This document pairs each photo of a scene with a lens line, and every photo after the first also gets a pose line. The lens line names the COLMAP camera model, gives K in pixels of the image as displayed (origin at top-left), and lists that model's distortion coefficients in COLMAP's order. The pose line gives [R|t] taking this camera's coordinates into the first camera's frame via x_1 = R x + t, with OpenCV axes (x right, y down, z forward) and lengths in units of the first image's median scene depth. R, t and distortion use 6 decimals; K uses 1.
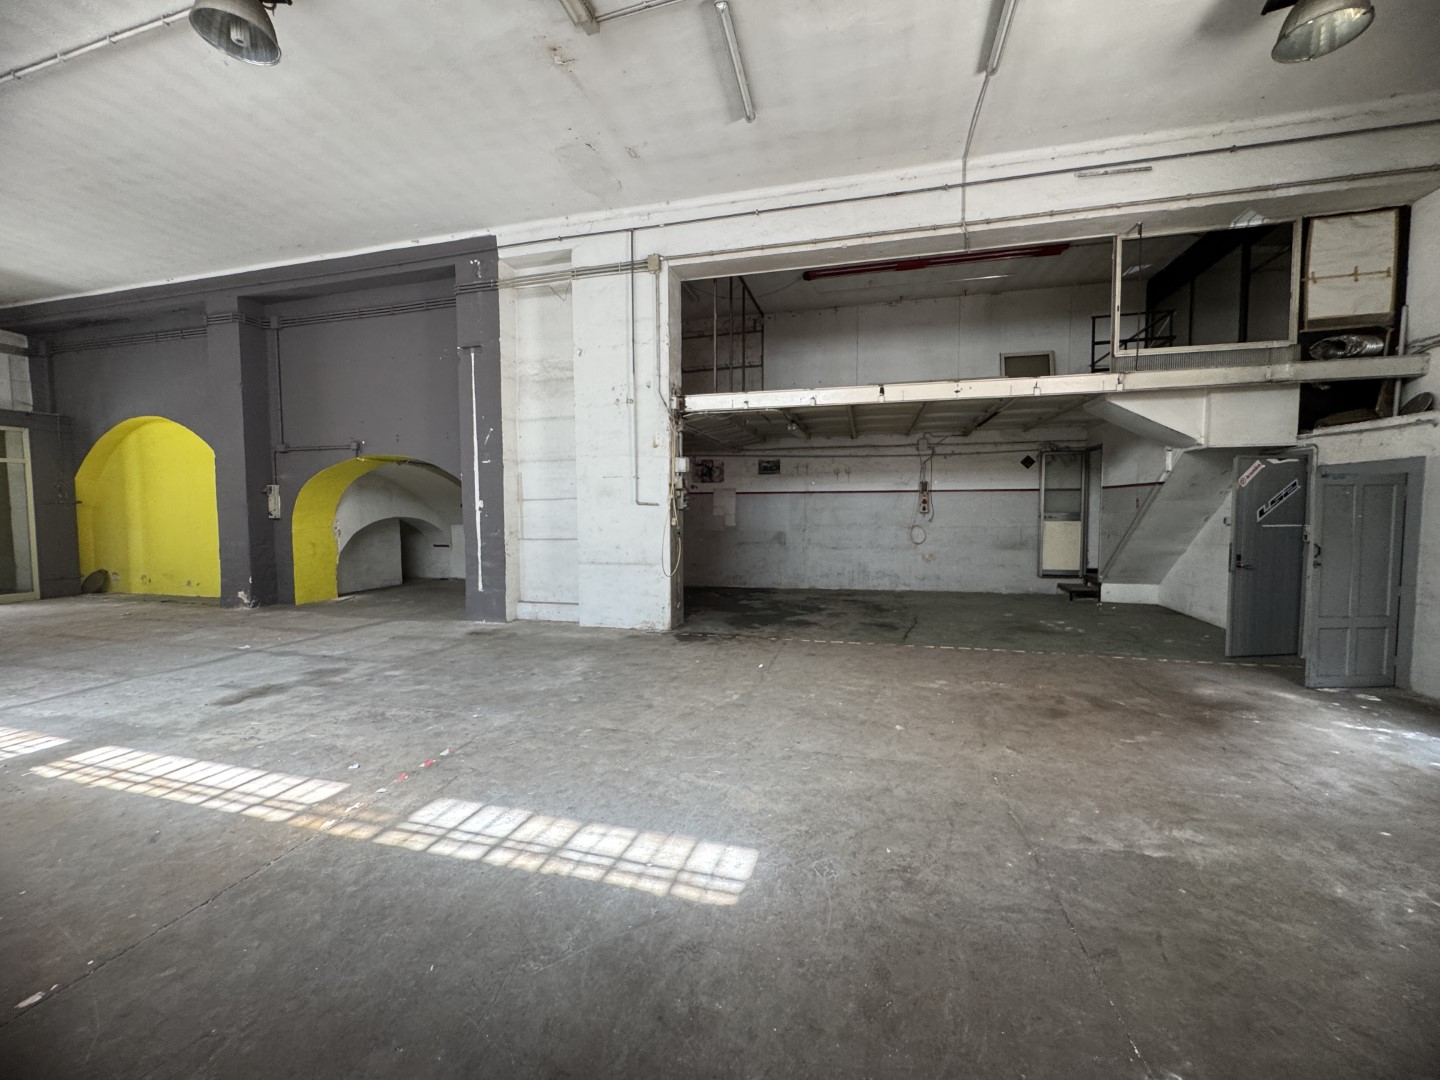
lens RADIAL K [[576.4, 0, 717.5], [0, 576.4, 537.6], [0, 0, 1]] dist [-0.002639, 0.000169]
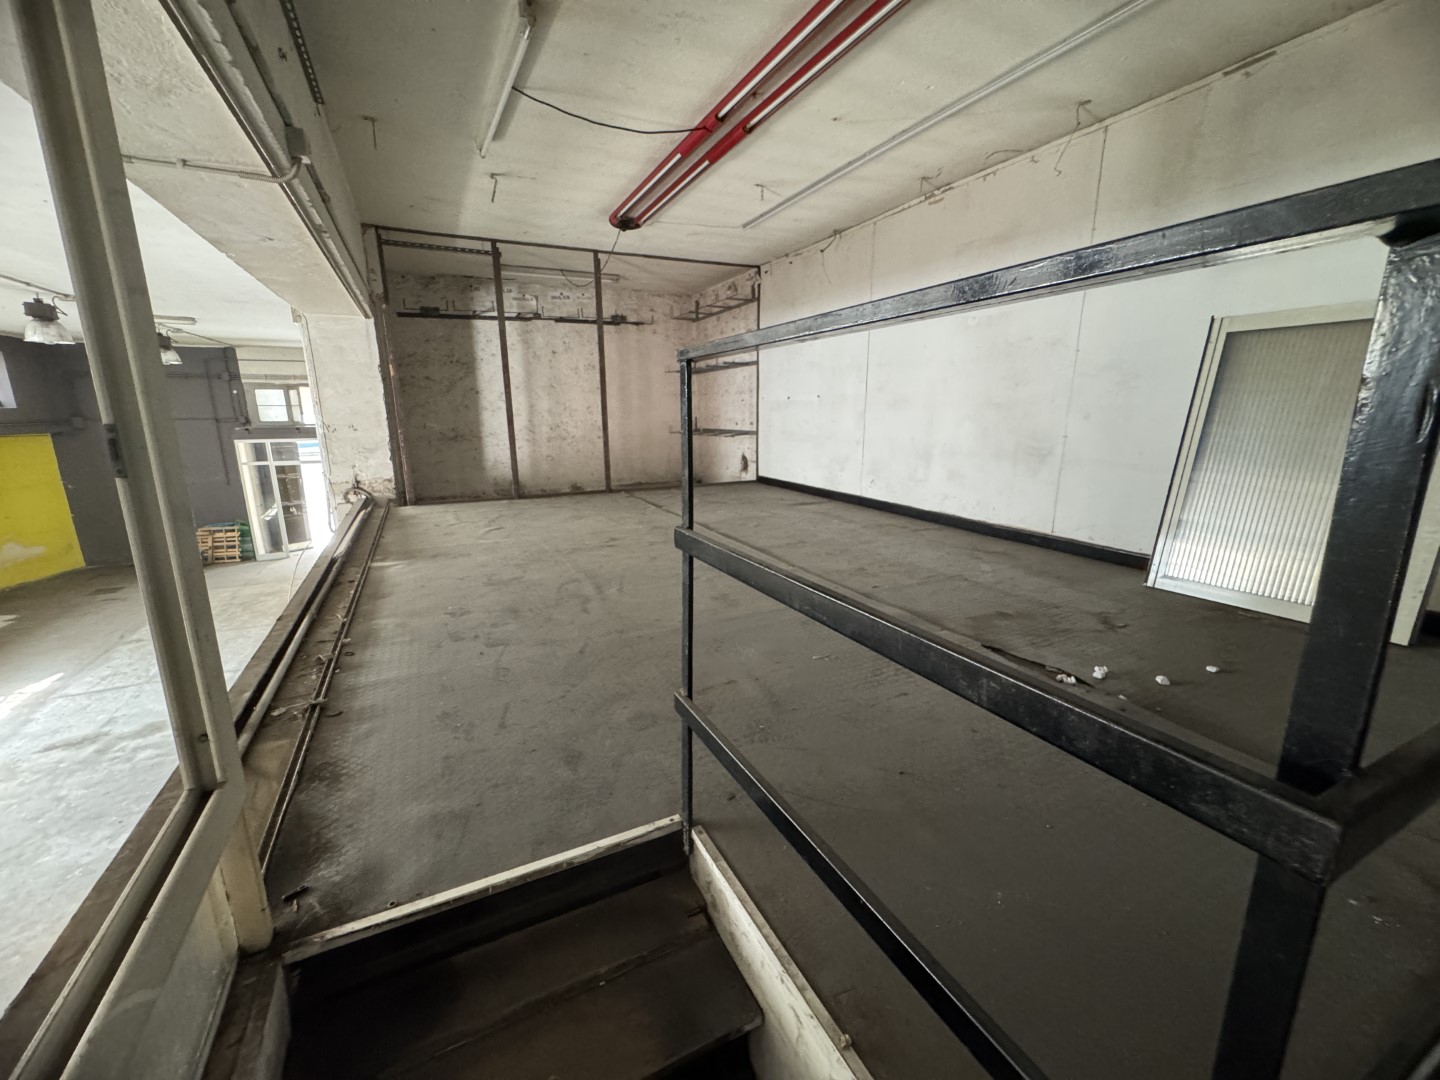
lens RADIAL K [[576.4, 0, 717.7], [0, 576.4, 538.8], [0, 0, 1]] dist [-0.002639, 0.000169]
pose [[0.655337, 0.173697, -0.735094, 0.674705], [-0.044192, 0.980350, 0.192252, -0.323287], [0.754043, -0.093504, 0.650135, 0.801659]]
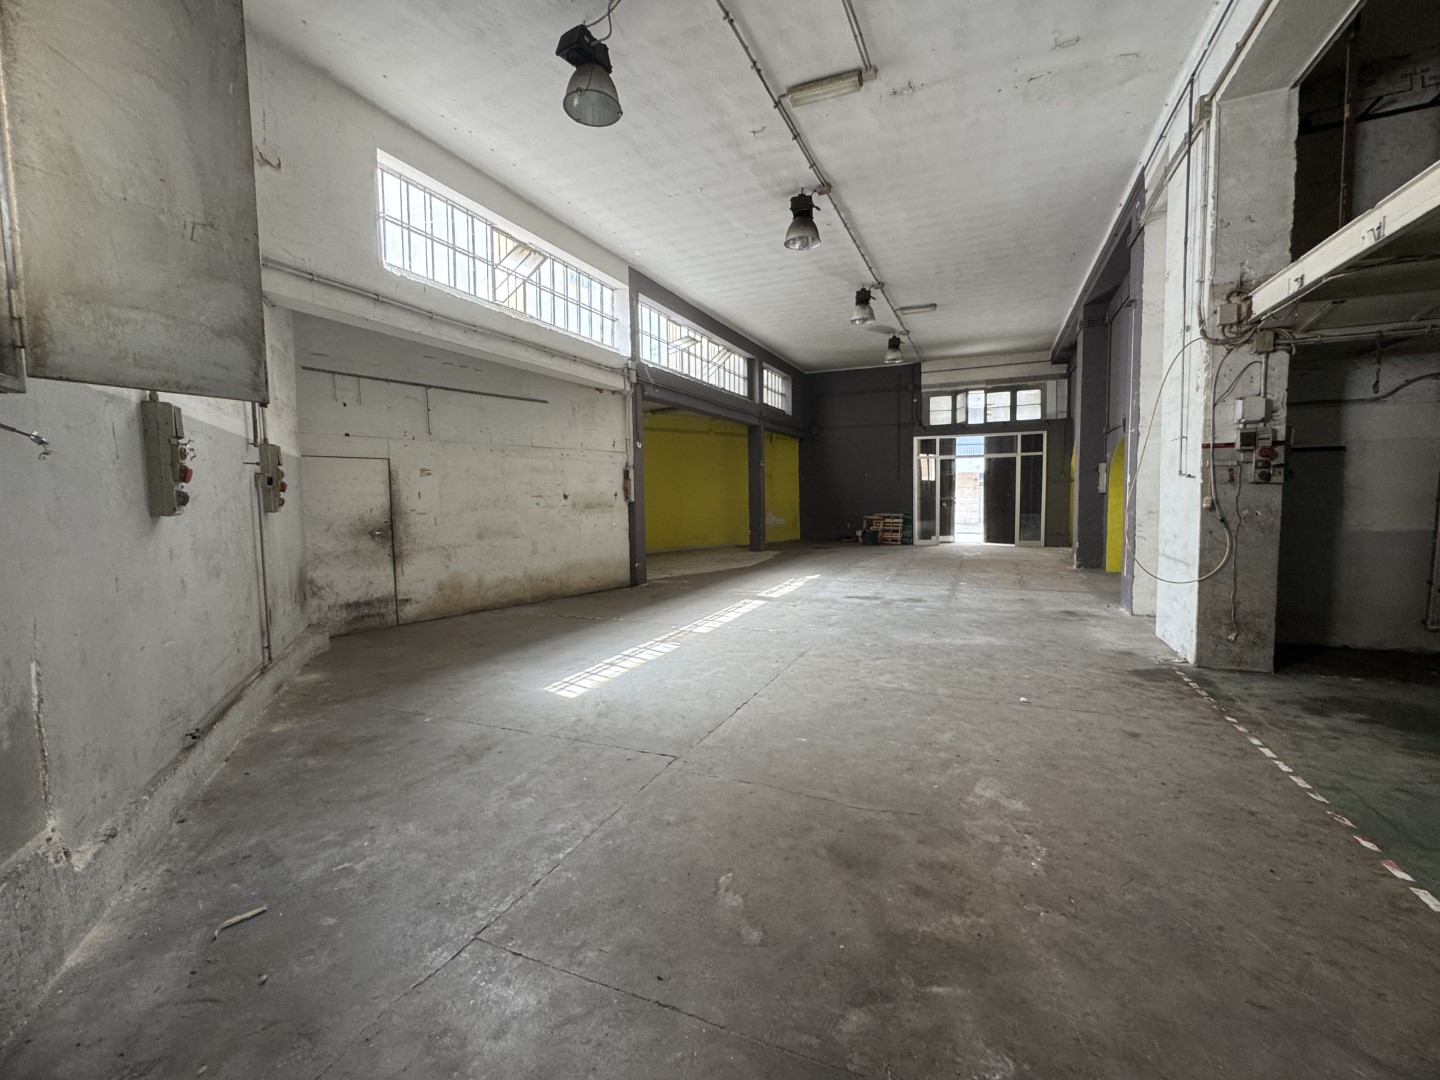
lens RADIAL K [[612.7, 0, 719.3], [0, 612.7, 538.7], [0, 0, 1]] dist [-0.003175, 0.000675]
pose [[-0.143917, 0.079842, -0.986364, 0.621317], [-0.035543, 0.995680, 0.085782, -0.024167], [0.988951, 0.047404, -0.140457, 0.505441]]
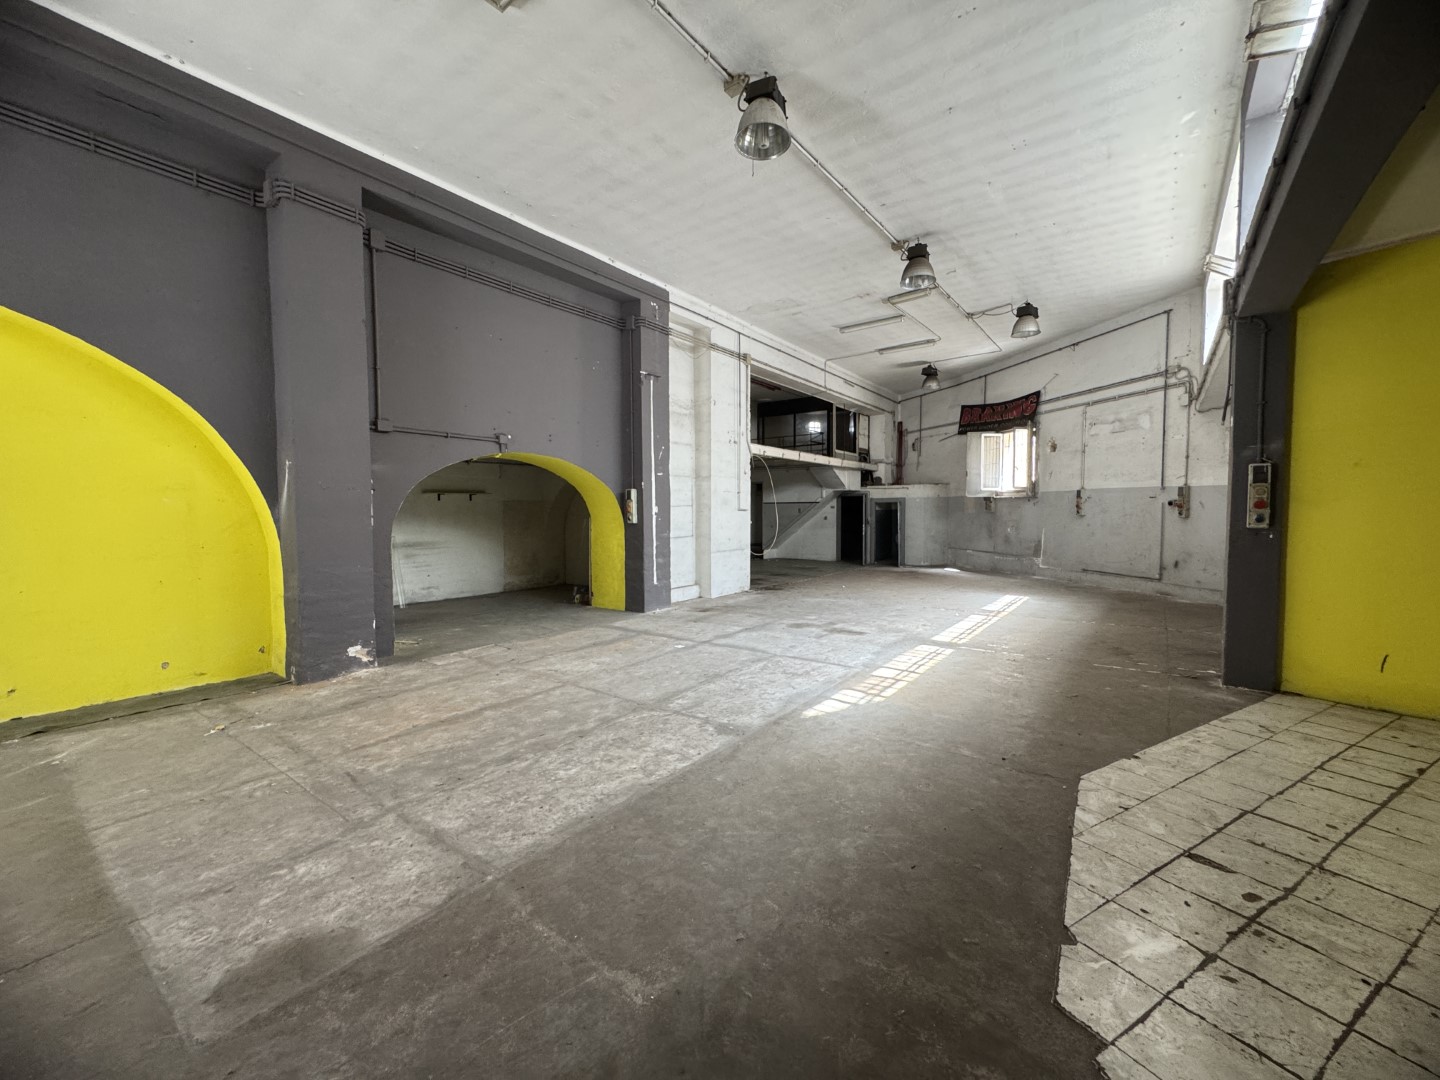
lens RADIAL K [[576.4, 0, 716.8], [0, 576.4, 540.5], [0, 0, 1]] dist [-0.002639, 0.000169]
pose [[0.368182, -0.044137, 0.928706, -1.453024], [0.055882, 0.998117, 0.025282, -0.017981], [-0.928073, 0.042589, 0.369955, 0.450954]]
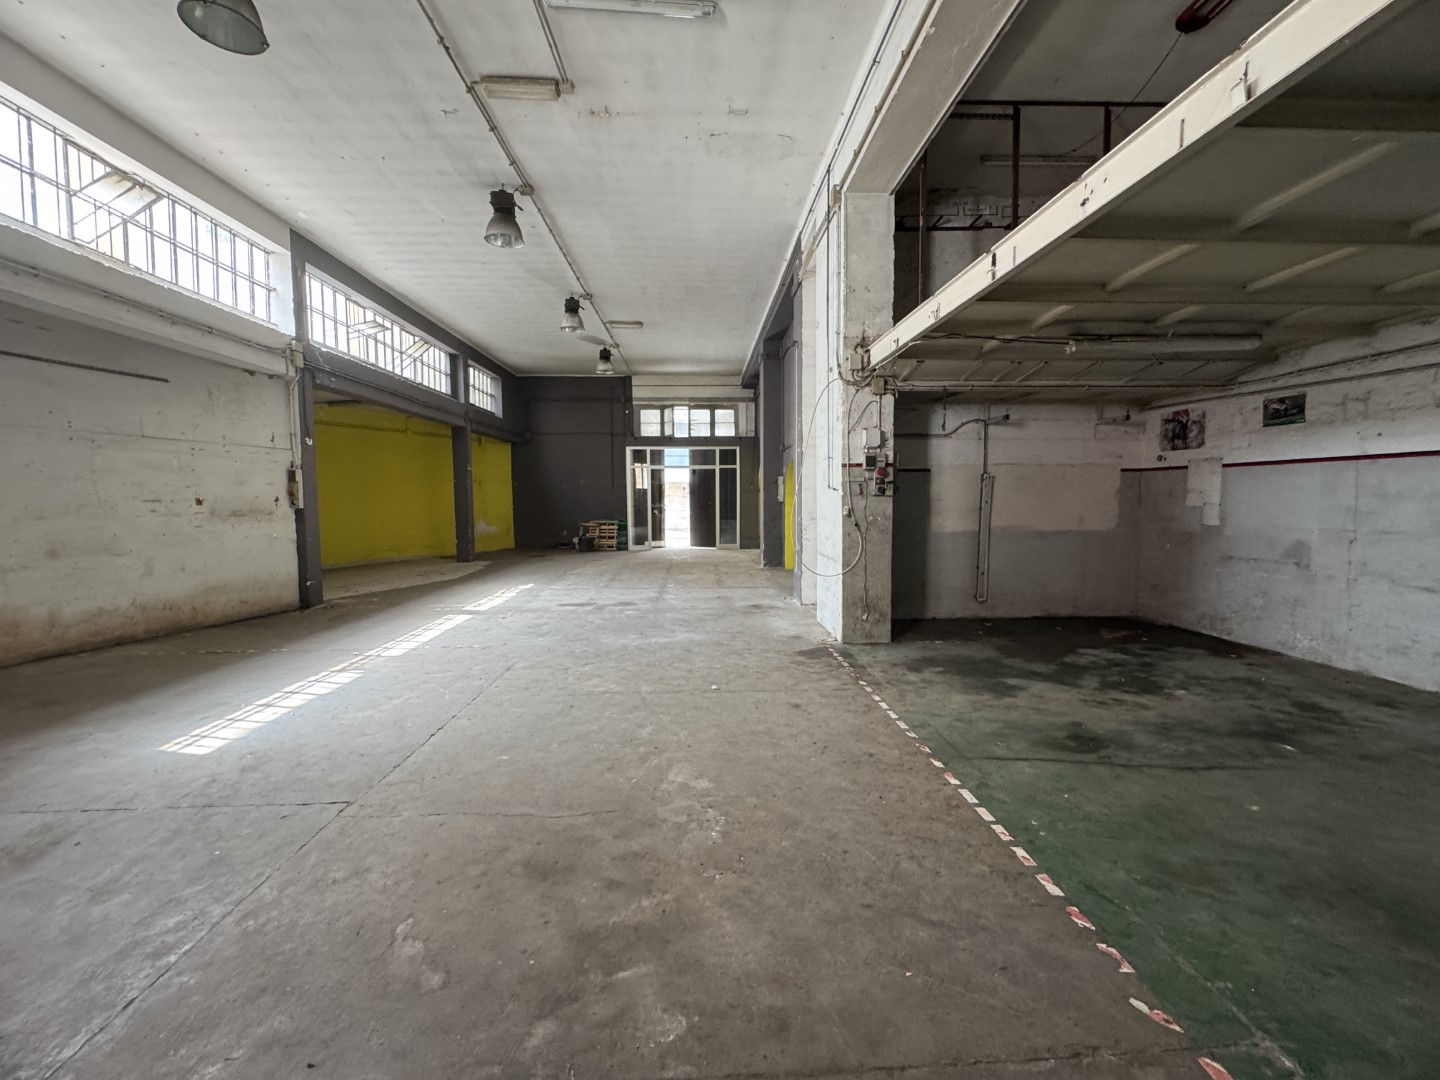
lens RADIAL K [[612.7, 0, 719.3], [0, 612.7, 538.7], [0, 0, 1]] dist [-0.003175, 0.000675]
pose [[0.298863, 0.067419, -0.951912, 0.626387], [-0.046258, 0.997352, 0.056114, -0.025790], [0.953174, 0.027264, 0.301190, 0.521048]]
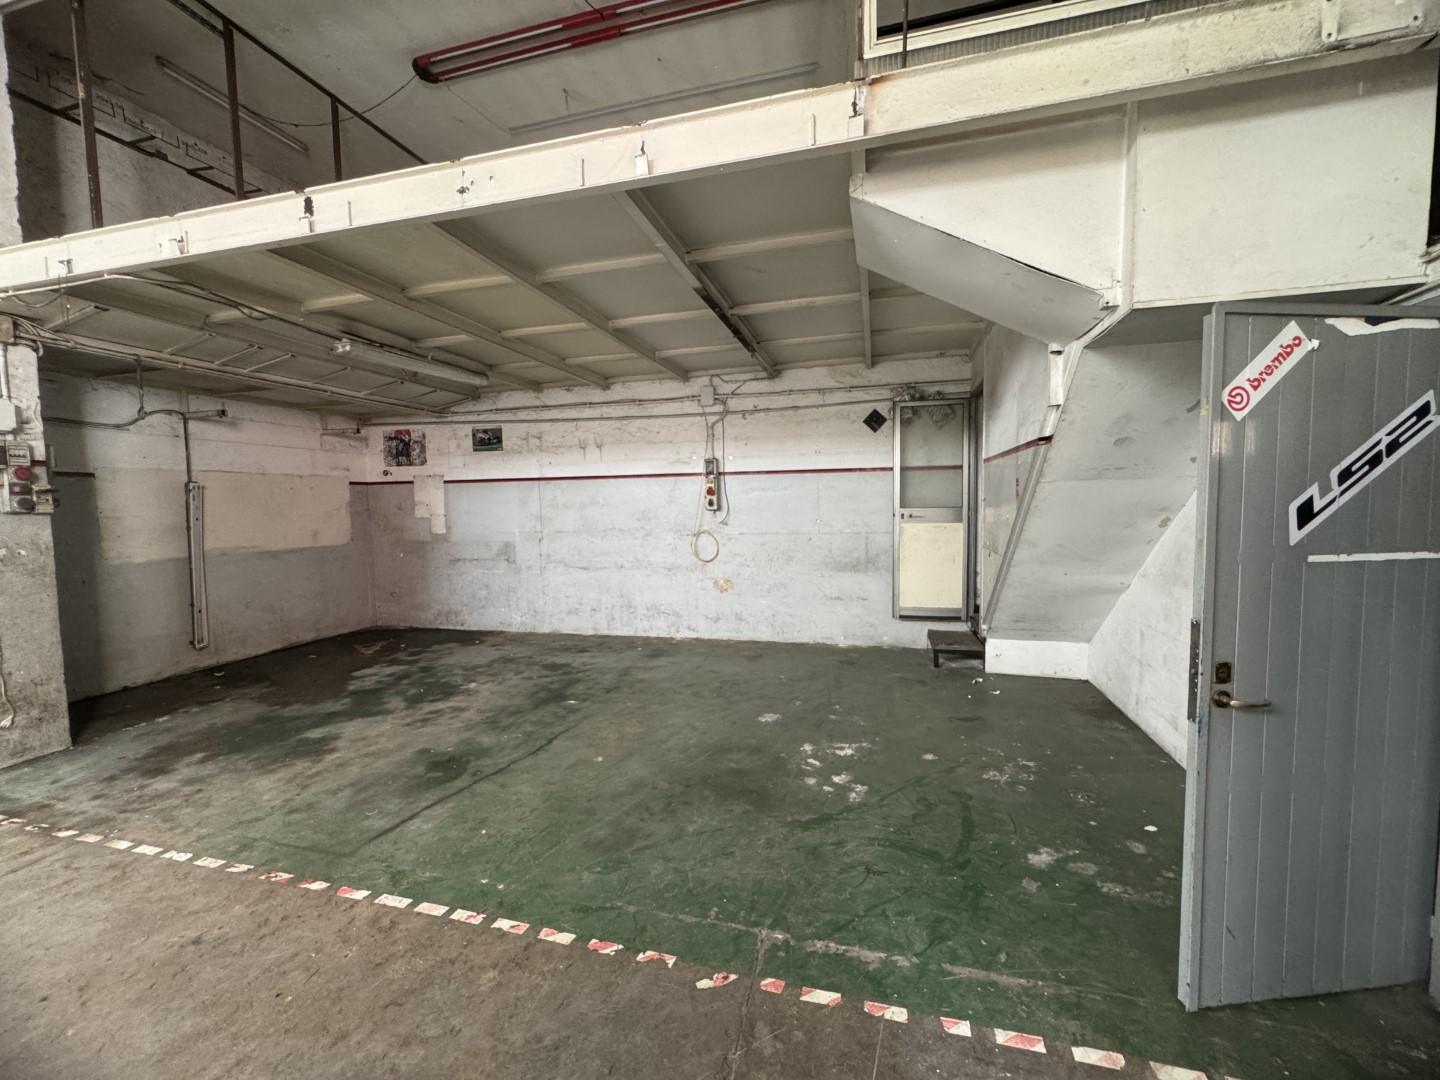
lens RADIAL K [[576.4, 0, 718.4], [0, 576.4, 538.0], [0, 0, 1]] dist [-0.002639, 0.000169]
pose [[0.999880, -0.010369, -0.011481, 0.478155], [0.010493, 0.999887, 0.010803, -0.026575], [0.011367, -0.010922, 0.999876, 0.516644]]
